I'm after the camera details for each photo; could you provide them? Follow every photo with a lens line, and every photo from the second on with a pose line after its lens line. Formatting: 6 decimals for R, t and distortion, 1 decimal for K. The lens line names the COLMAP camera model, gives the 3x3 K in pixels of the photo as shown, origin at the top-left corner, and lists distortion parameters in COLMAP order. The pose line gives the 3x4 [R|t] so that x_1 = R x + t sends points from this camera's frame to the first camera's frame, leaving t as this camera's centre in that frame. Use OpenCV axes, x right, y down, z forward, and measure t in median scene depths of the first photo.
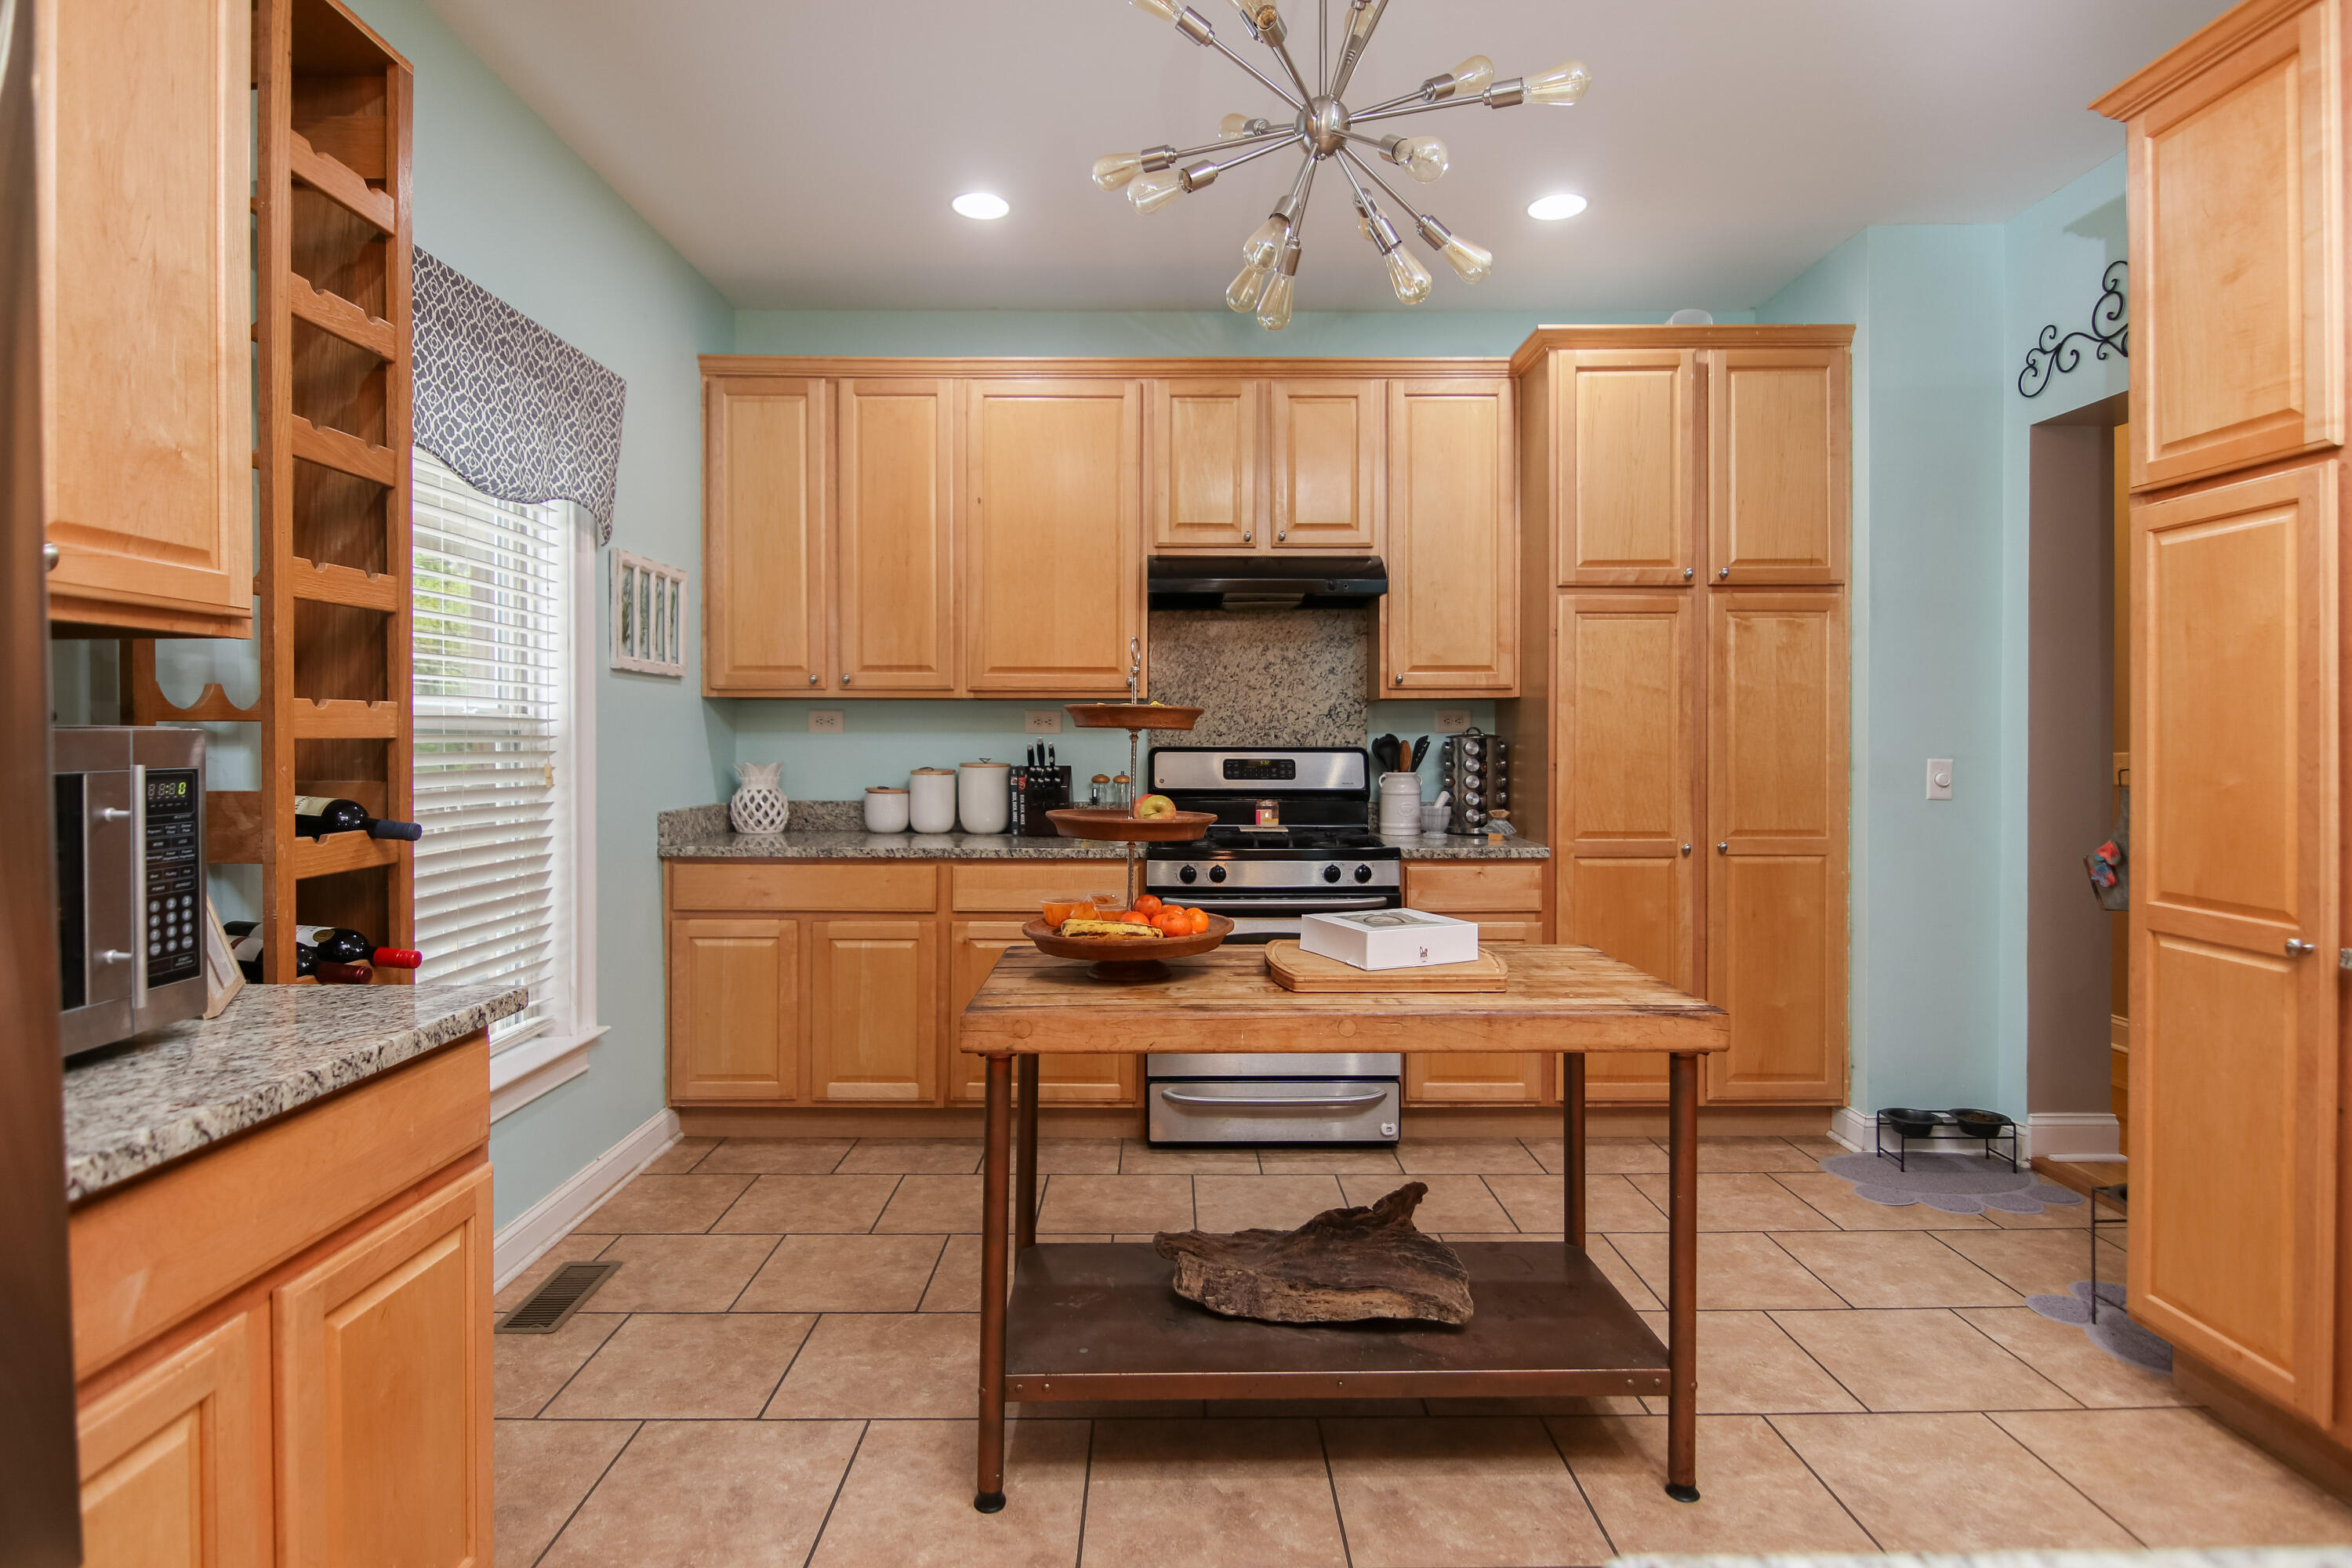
lens RADIAL K [[1238.4, 0, 1216.4], [0, 1238.4, 740.4], [0, 0, 1]] dist [0.002178, -0.000207]
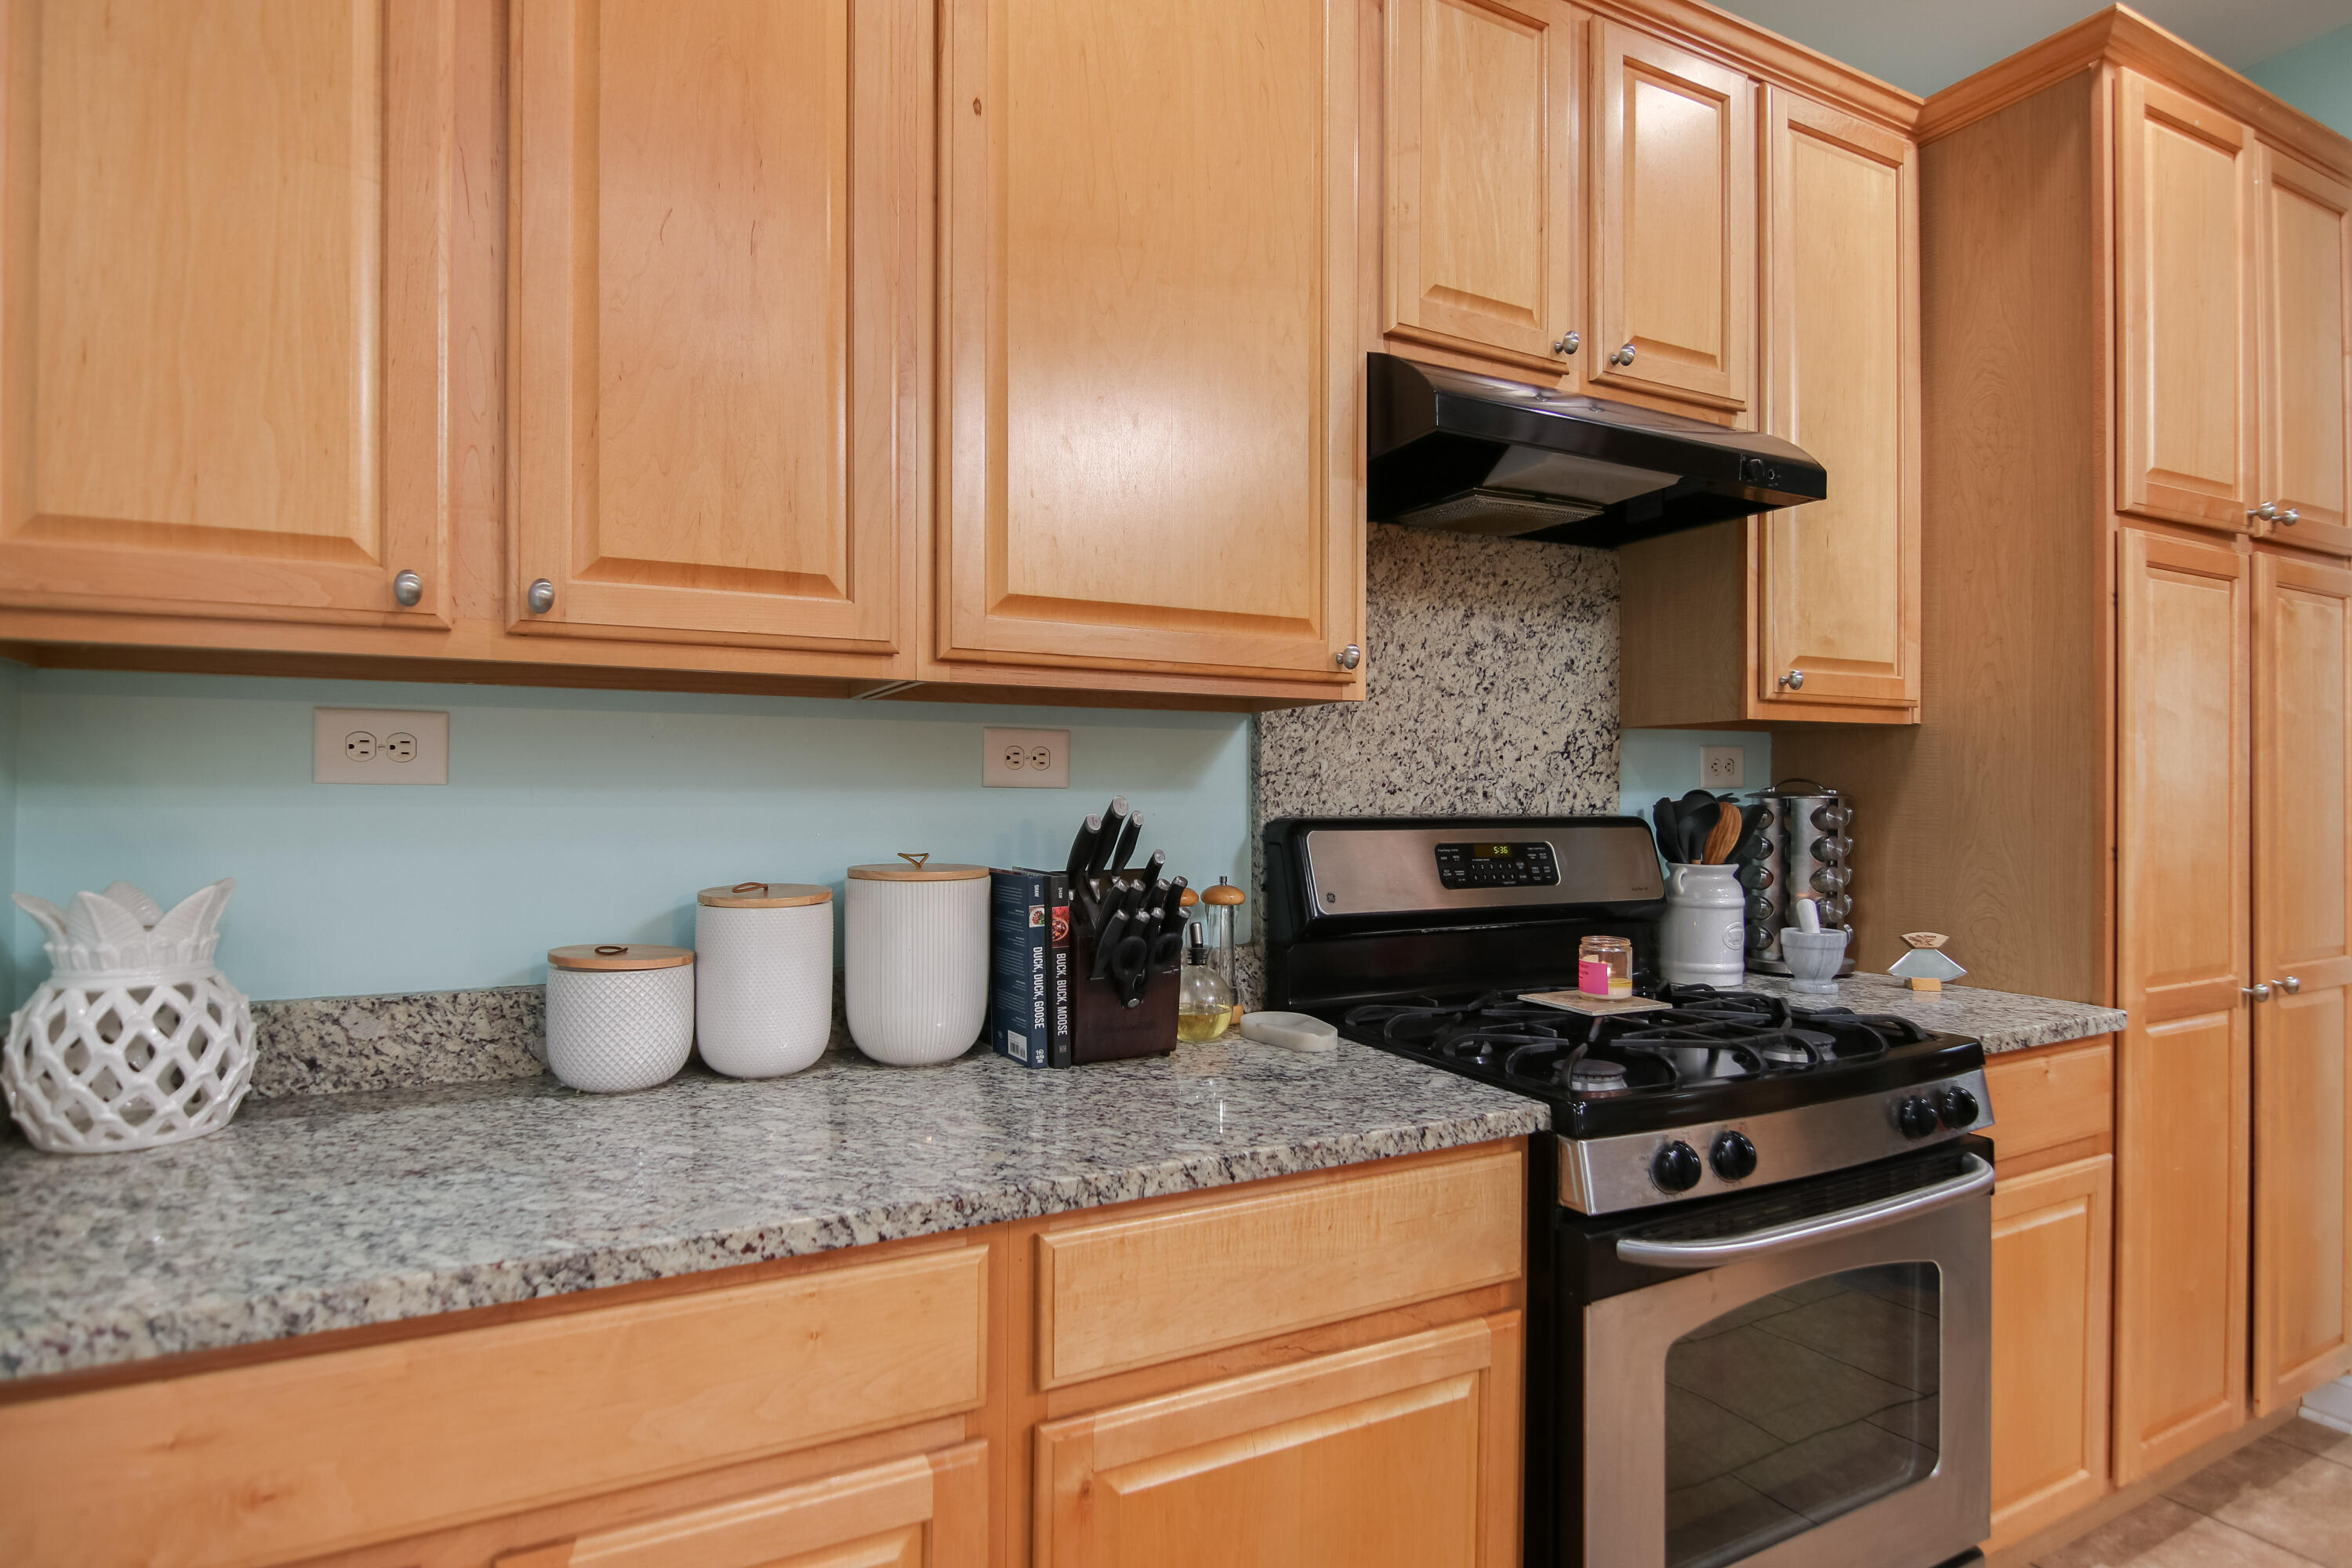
lens RADIAL K [[1192.1, 0, 1185.9], [0, 1192.1, 793.1], [0, 0, 1]] dist [-0.005124, -0.001340]
pose [[0.895839, 0.001501, 0.444375, -0.280197], [-0.000258, 0.999996, -0.002858, -0.002567], [-0.444378, 0.002446, 0.895836, 0.665863]]
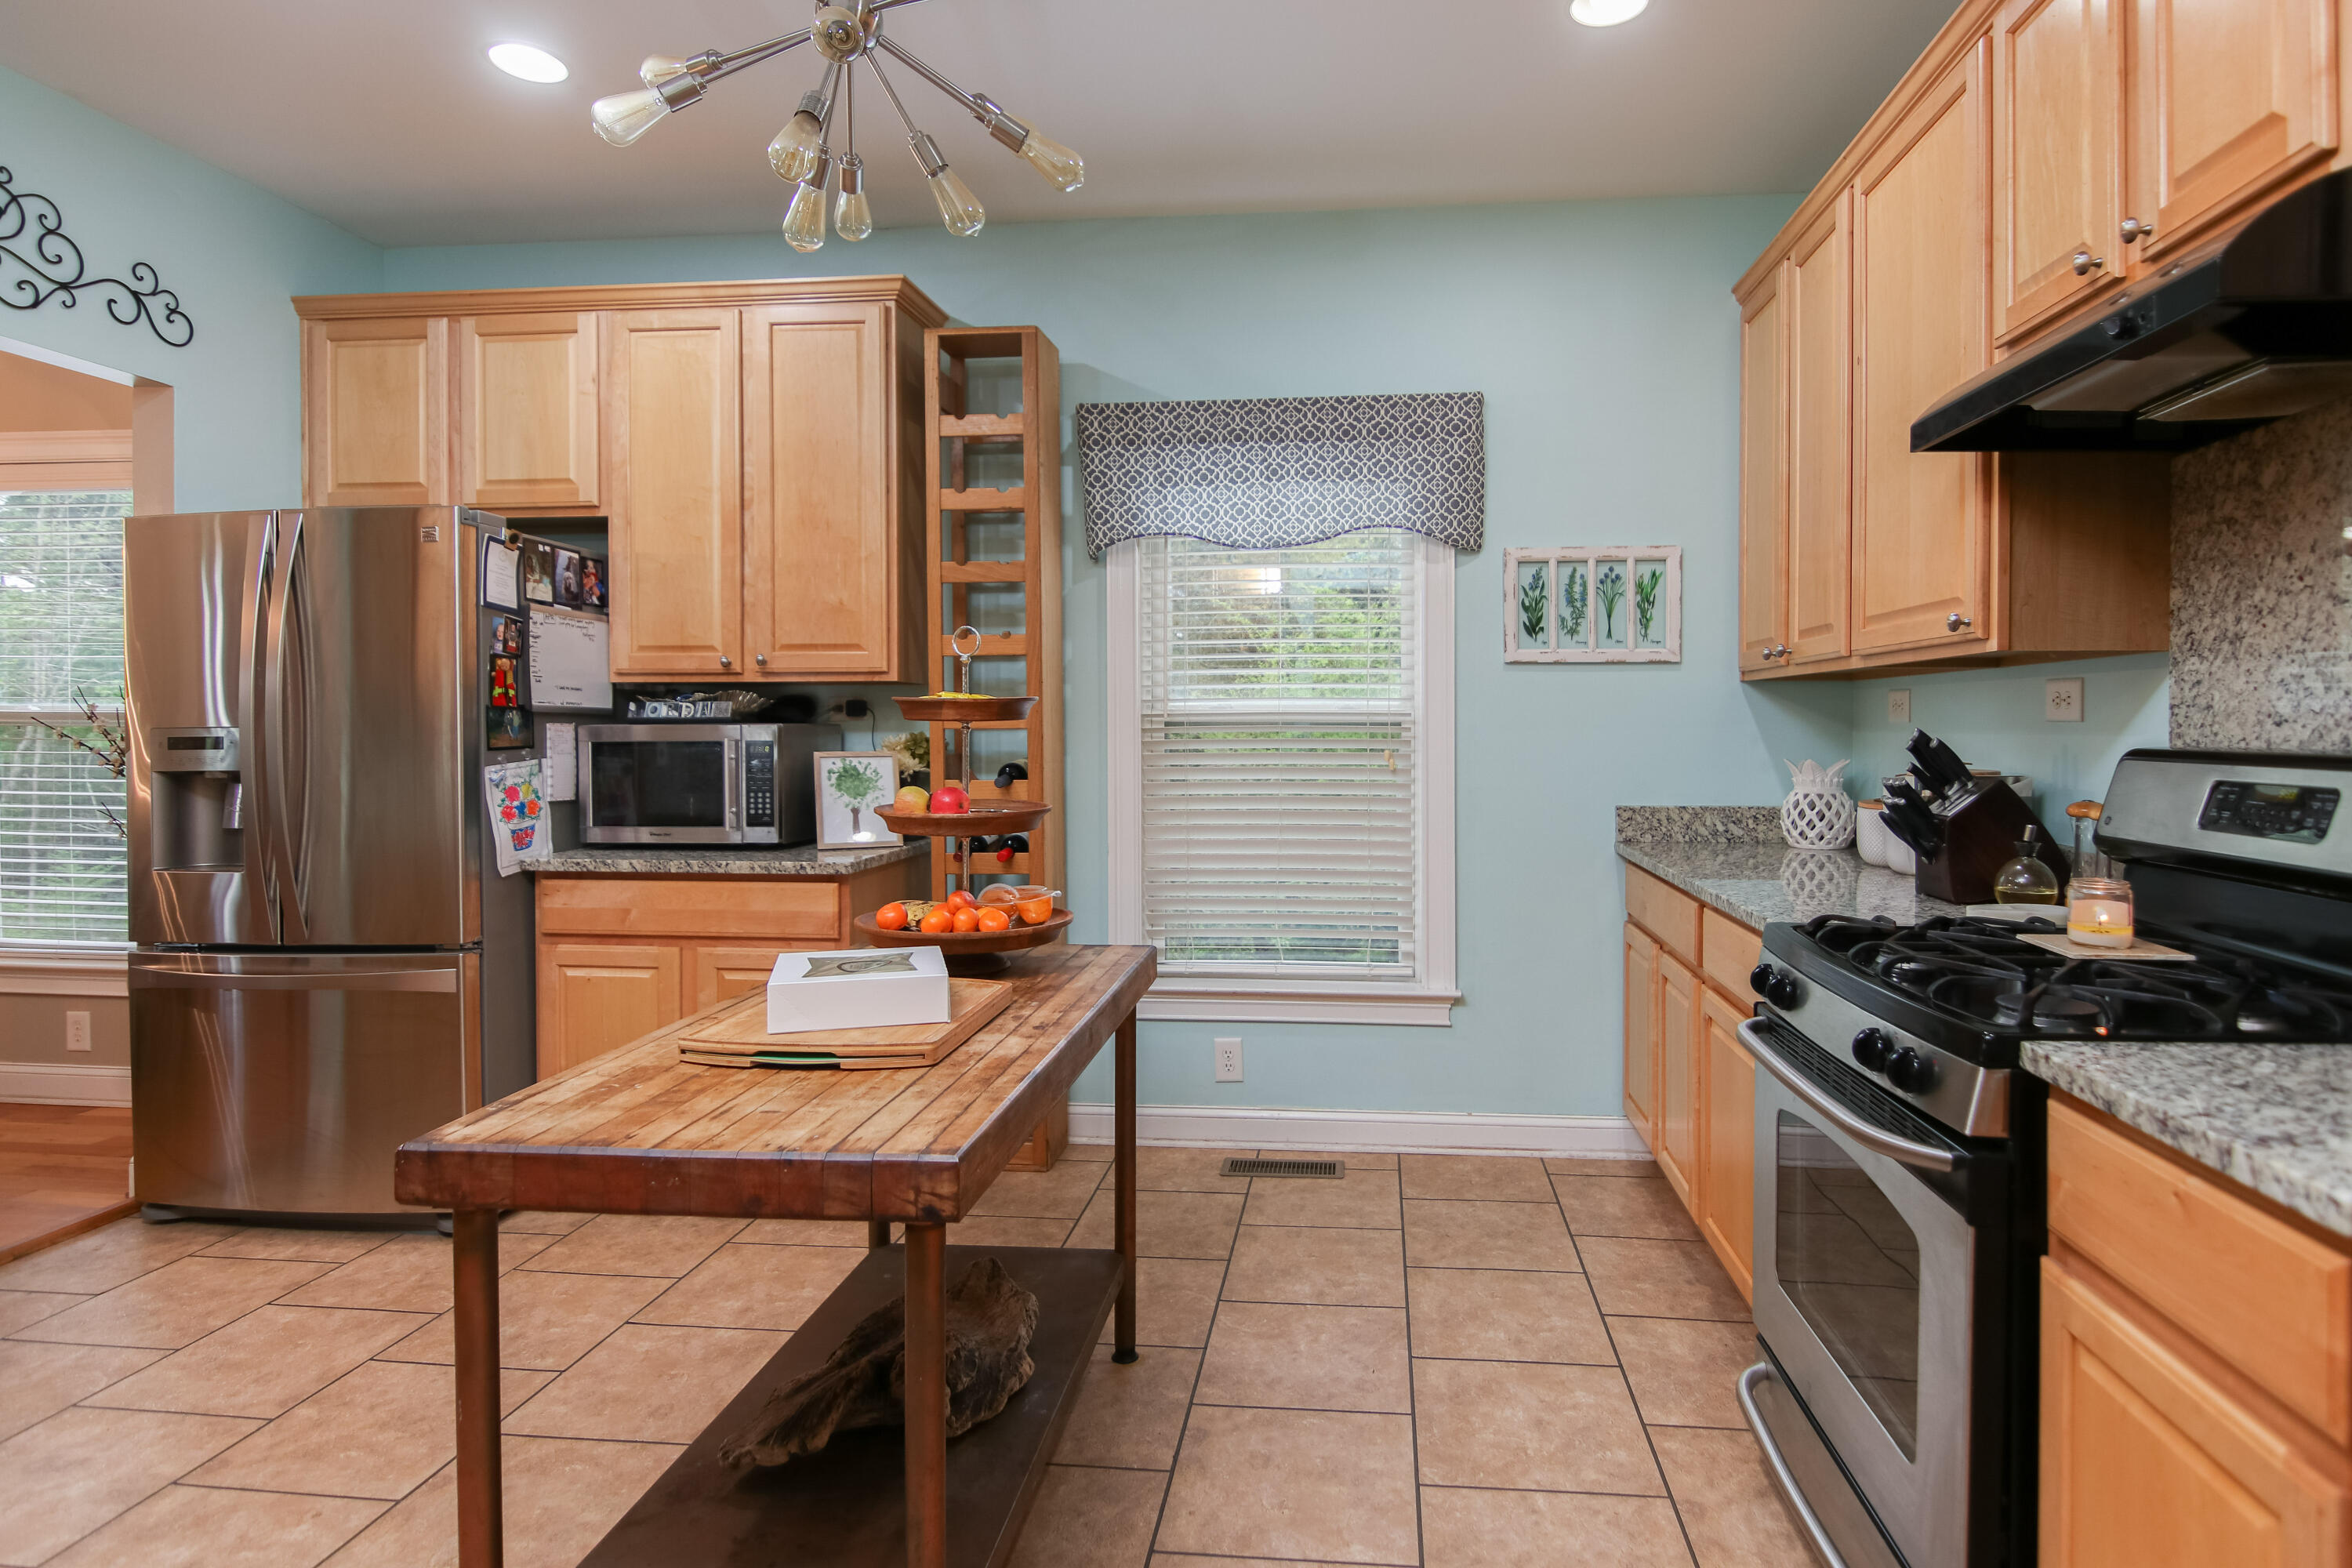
lens RADIAL K [[1238.4, 0, 1216.4], [0, 1238.4, 740.4], [0, 0, 1]] dist [0.002178, -0.000207]
pose [[-0.147866, 0.011503, -0.988941, 0.487151], [-0.001153, 0.999930, 0.011803, -0.003176], [0.989007, 0.002885, -0.147842, 0.749017]]
